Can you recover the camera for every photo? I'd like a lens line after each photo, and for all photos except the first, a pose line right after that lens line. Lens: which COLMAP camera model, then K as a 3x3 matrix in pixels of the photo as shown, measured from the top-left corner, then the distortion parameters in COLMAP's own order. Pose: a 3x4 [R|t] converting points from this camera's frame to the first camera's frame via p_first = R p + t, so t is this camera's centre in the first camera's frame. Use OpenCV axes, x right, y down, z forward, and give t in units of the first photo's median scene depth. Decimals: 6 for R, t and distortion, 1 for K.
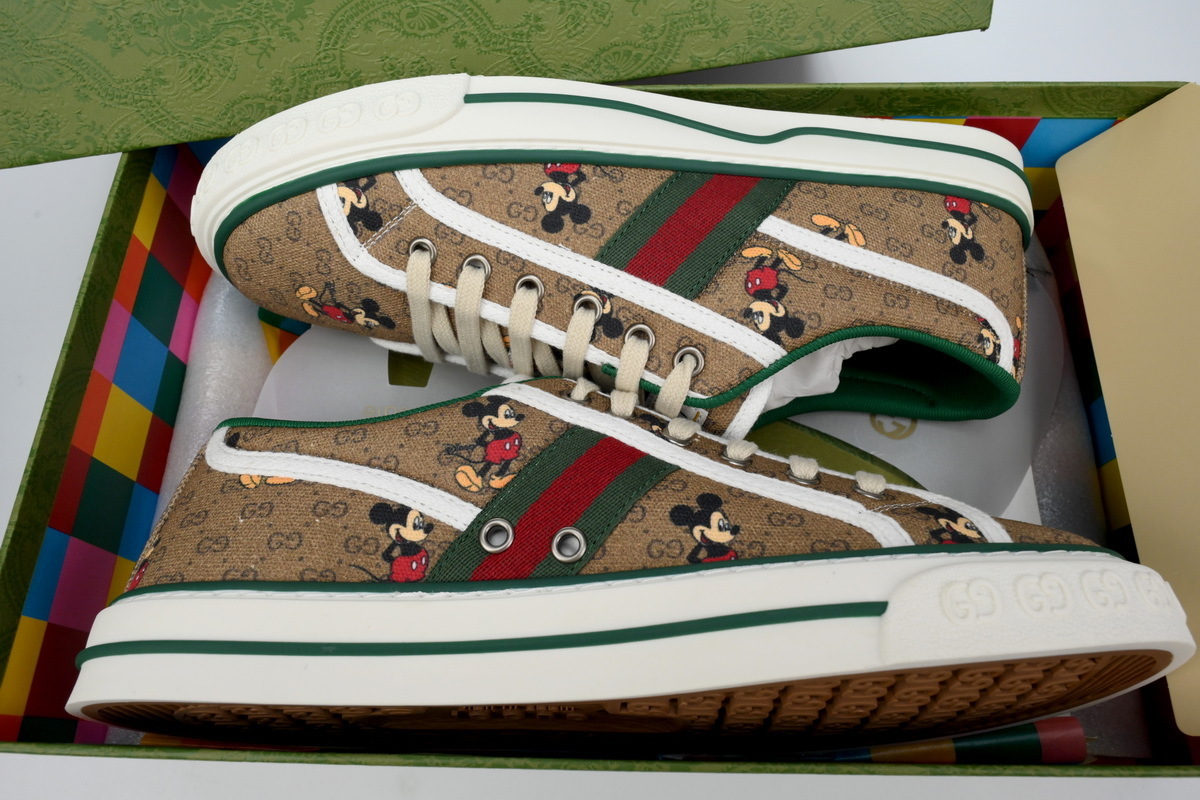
lens RADIAL K [[859.6, 0, 600.0], [0, 859.6, 400.0], [0, 0, 1]] dist [-0.004790, -0.000971]
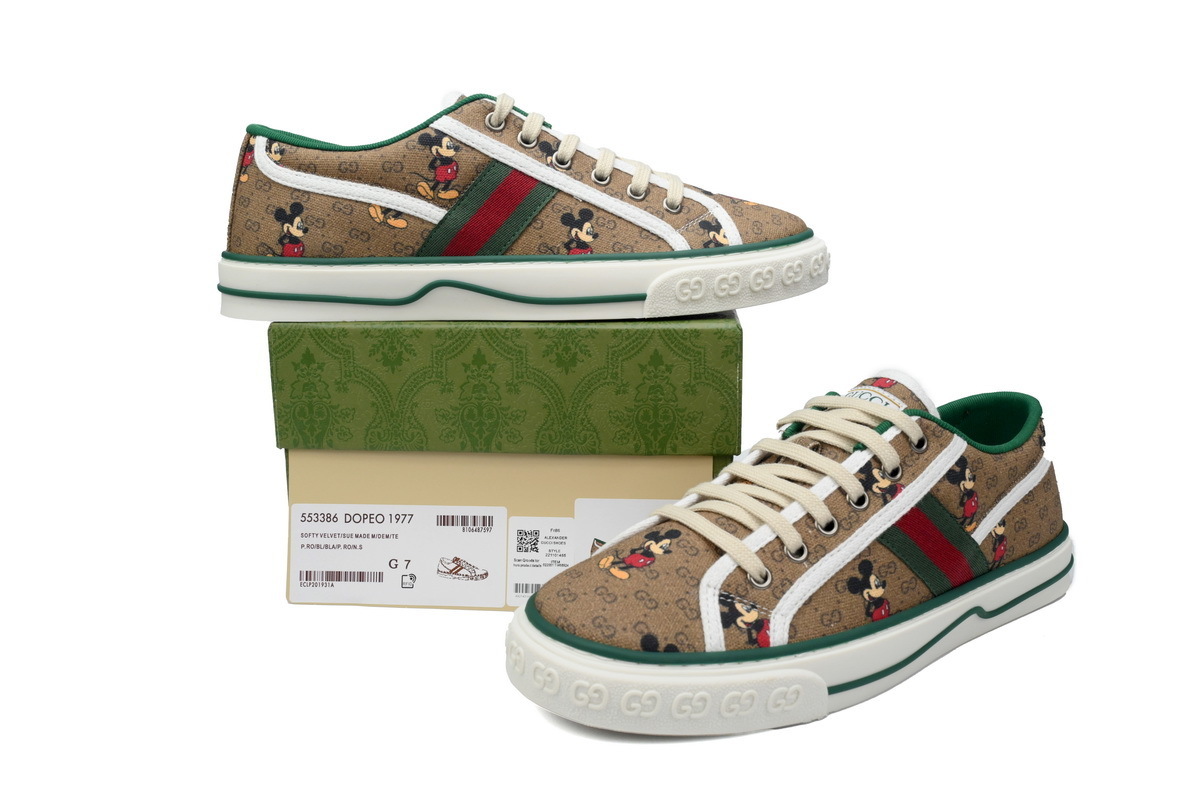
lens RADIAL K [[1096.6, 0, 600.0], [0, 1096.6, 400.0], [0, 0, 1]] dist [0.002301, -0.002693]
pose [[-0.994102, -0.004438, -0.108362, 0.125962], [-0.010556, -0.990459, 0.137402, -0.783609], [-0.107938, 0.137735, 0.984570, -0.834859]]
